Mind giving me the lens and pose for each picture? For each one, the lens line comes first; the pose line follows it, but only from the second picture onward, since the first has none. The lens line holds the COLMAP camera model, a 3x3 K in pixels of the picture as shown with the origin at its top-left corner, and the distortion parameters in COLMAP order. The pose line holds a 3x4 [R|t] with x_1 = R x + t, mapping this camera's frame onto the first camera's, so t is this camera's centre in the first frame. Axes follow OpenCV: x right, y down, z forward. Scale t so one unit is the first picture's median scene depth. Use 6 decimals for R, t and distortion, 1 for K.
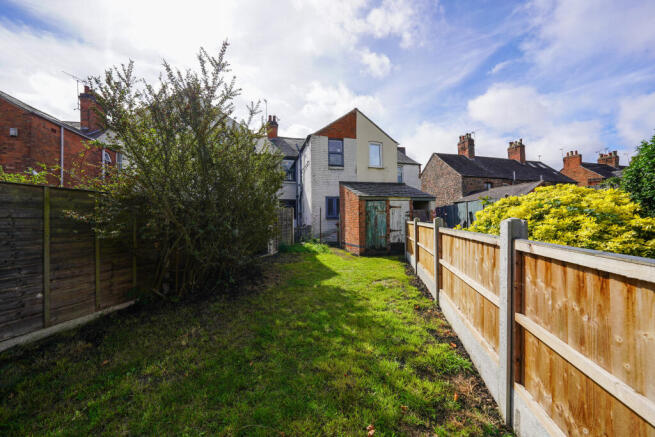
lens RADIAL K [[227.8, 0, 328.9], [0, 227.8, 218.9], [0, 0, 1]] dist [-0.002732, -0.000002]
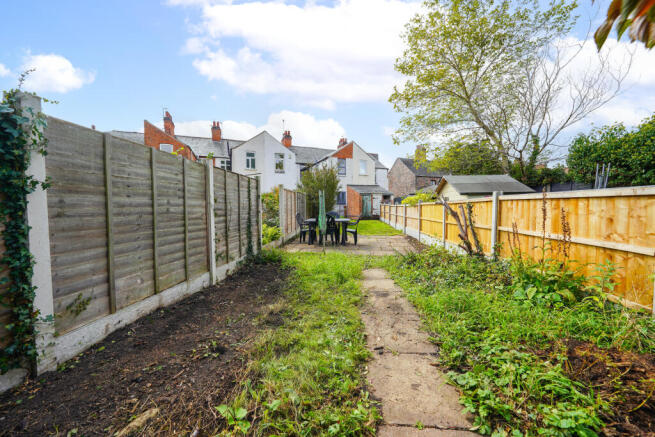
lens RADIAL K [[227.8, 0, 327.8], [0, 227.8, 216.6], [0, 0, 1]] dist [-0.002732, -0.000002]
pose [[0.992934, -0.000193, 0.118667, -0.277475], [-0.005106, 0.999003, 0.044346, 0.018721], [-0.118558, -0.044638, 0.991943, -0.737378]]
